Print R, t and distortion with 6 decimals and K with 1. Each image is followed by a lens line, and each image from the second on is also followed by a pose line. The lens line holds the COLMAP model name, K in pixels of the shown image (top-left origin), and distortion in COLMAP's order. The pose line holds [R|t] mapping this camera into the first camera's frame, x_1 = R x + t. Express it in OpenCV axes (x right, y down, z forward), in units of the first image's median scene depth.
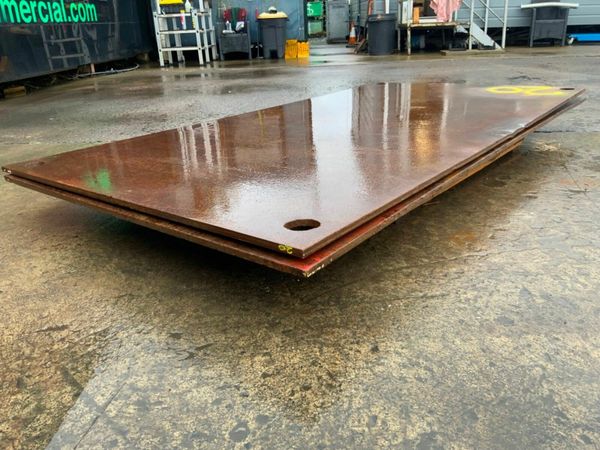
lens RADIAL K [[496.0, 0, 300.3], [0, 496.0, 224.4], [0, 0, 1]] dist [0.057952, -0.116080]
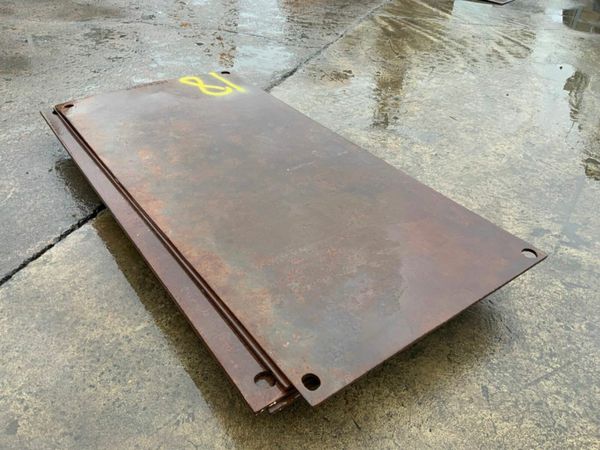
lens RADIAL K [[496.0, 0, 298.5], [0, 496.0, 225.7], [0, 0, 1]] dist [0.057952, -0.116080]
pose [[0.300703, -0.508031, 0.807144, -1.711596], [0.297737, 0.854022, 0.426614, -1.122647], [-0.906052, 0.112033, 0.408067, 0.835760]]
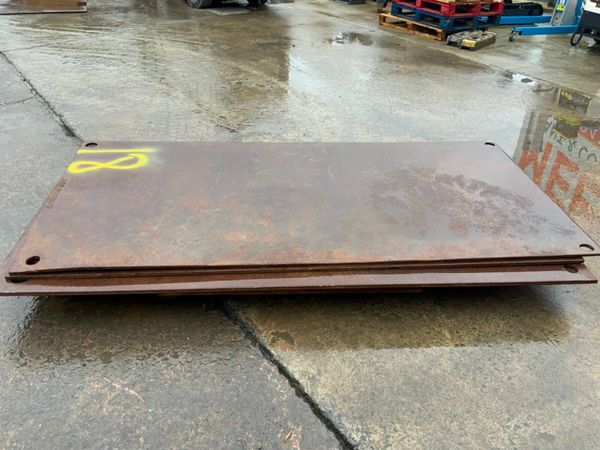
lens RADIAL K [[496.0, 0, 300.2], [0, 496.0, 226.0], [0, 0, 1]] dist [0.057952, -0.116080]
pose [[-0.666266, -0.394991, 0.632512, -1.307206], [0.263852, 0.668461, 0.695372, -1.996248], [-0.697475, 0.630192, -0.341154, 2.898534]]
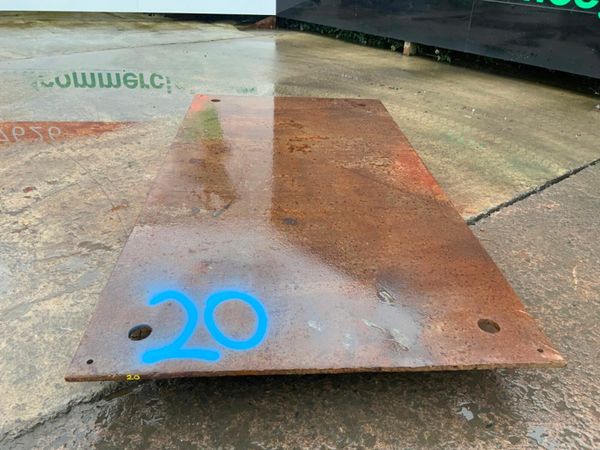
lens RADIAL K [[496.0, 0, 299.6], [0, 496.0, 229.9], [0, 0, 1]] dist [0.057952, -0.116080]
pose [[-0.722843, 0.358918, -0.590488, 1.651606], [-0.266637, 0.643474, 0.717528, -1.786007], [0.637497, 0.676106, -0.369430, 2.996448]]
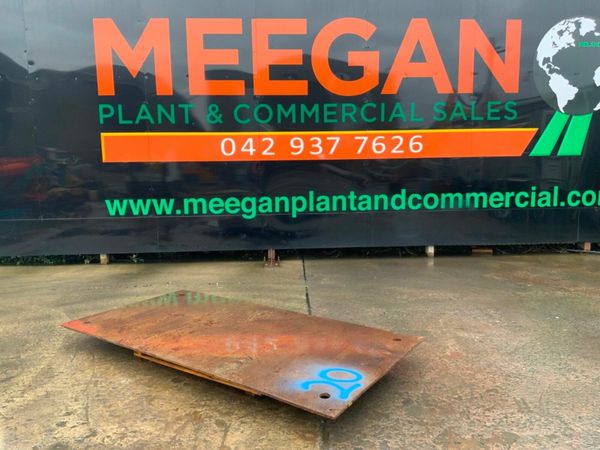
lens RADIAL K [[496.0, 0, 303.4], [0, 496.0, 223.7], [0, 0, 1]] dist [0.057952, -0.116080]
pose [[0.112806, 0.166902, -0.979499, 3.618359], [-0.370630, 0.921712, 0.114371, -1.668744], [0.921904, 0.350130, 0.165834, 1.624678]]
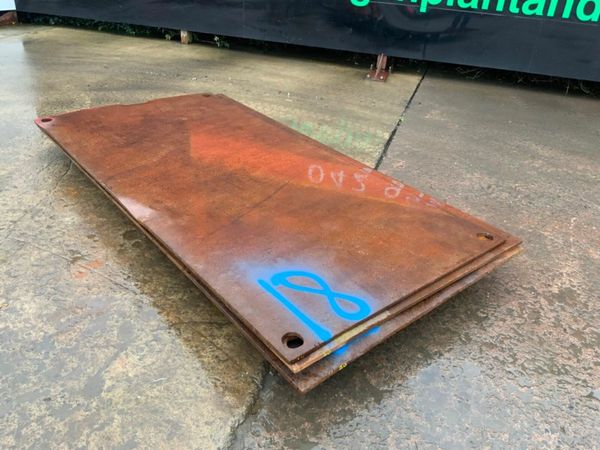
lens RADIAL K [[496.0, 0, 301.1], [0, 496.0, 229.8], [0, 0, 1]] dist [0.057952, -0.116080]
pose [[-0.235645, 0.531265, -0.813774, 2.289475], [-0.417182, 0.700981, 0.578433, -1.749486], [0.877742, 0.475797, 0.056452, 2.283049]]
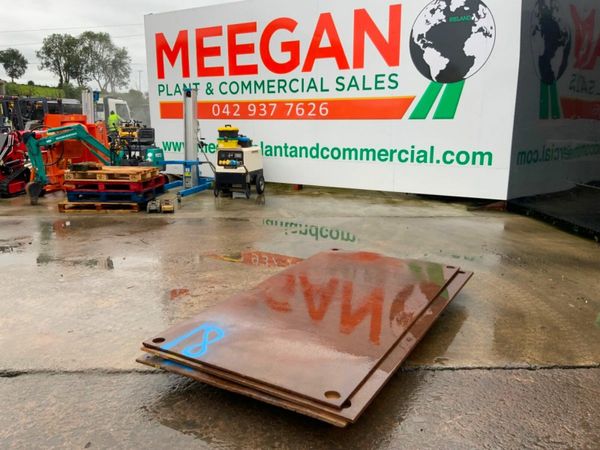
lens RADIAL K [[496.0, 0, 299.2], [0, 496.0, 225.5], [0, 0, 1]] dist [0.057952, -0.116080]
pose [[-0.993149, 0.061171, -0.099565, 0.800510], [-0.005980, 0.824319, 0.566093, -2.678256], [0.116702, 0.562810, -0.818306, 4.379891]]
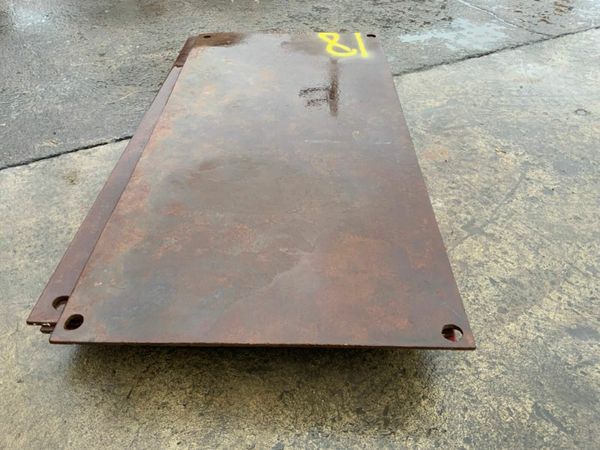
lens RADIAL K [[496.0, 0, 295.4], [0, 496.0, 221.5], [0, 0, 1]] dist [0.057952, -0.116080]
pose [[0.822504, -0.319799, 0.470336, -0.876947], [0.168285, 0.926761, 0.335849, -0.775019], [-0.543293, -0.197087, 0.816082, 0.031106]]
